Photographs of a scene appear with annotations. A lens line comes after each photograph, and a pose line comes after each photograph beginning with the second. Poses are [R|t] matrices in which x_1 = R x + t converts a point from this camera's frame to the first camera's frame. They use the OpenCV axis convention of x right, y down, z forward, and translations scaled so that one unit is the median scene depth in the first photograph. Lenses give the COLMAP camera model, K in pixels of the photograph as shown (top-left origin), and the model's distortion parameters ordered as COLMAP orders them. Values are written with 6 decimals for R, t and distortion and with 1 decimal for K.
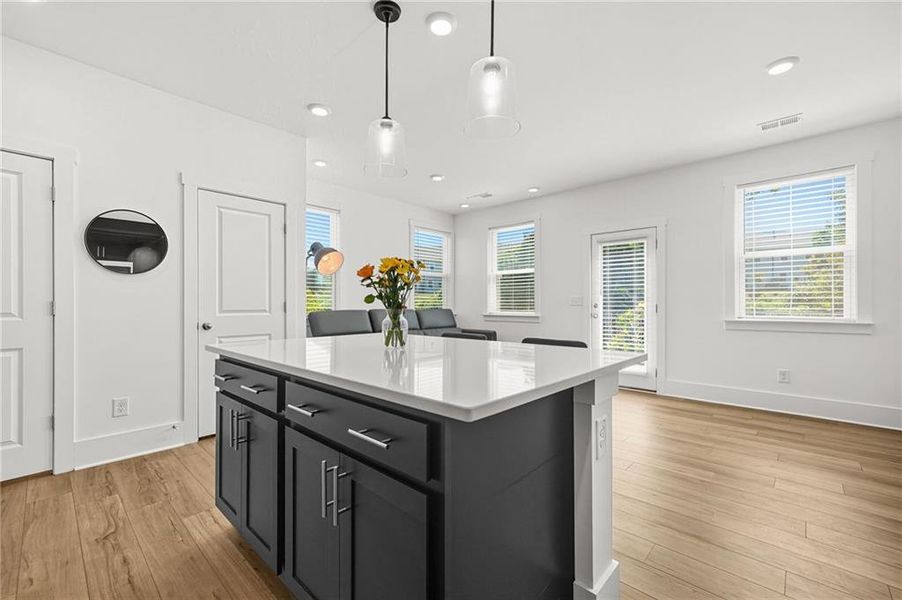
lens RADIAL K [[391.6, 0, 448.5], [0, 391.6, 304.7], [0, 0, 1]] dist [0.002975, 0.000228]
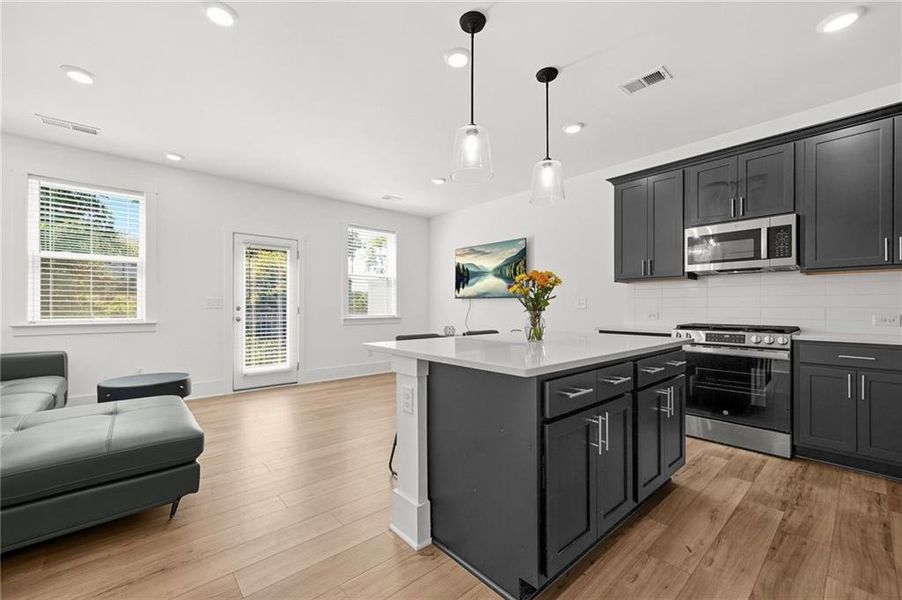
lens RADIAL K [[369.1, 0, 439.5], [0, 369.1, 308.2], [0, 0, 1]] dist [0.011084, -0.000023]
pose [[0.106784, 0.000035, 0.994282, -0.505876], [0.000718, 1.000000, -0.000112, 0.002490], [-0.994282, 0.000726, 0.106784, 0.459899]]
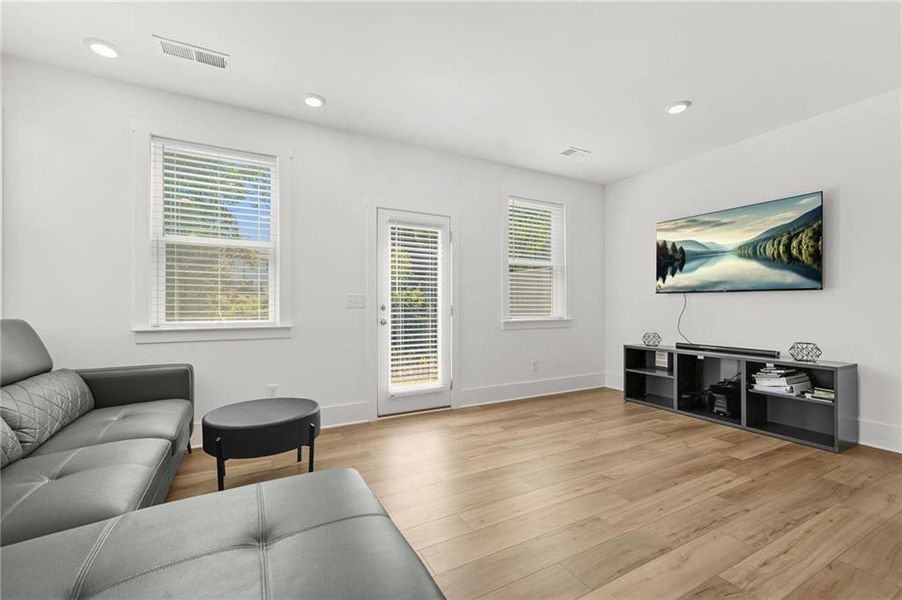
lens RADIAL K [[369.1, 0, 439.5], [0, 369.1, 308.2], [0, 0, 1]] dist [0.011084, -0.000023]
pose [[0.318382, -0.002959, 0.947958, -0.252772], [0.002389, 0.999994, 0.002319, 0.002217], [-0.947960, 0.001526, 0.318387, 0.751575]]
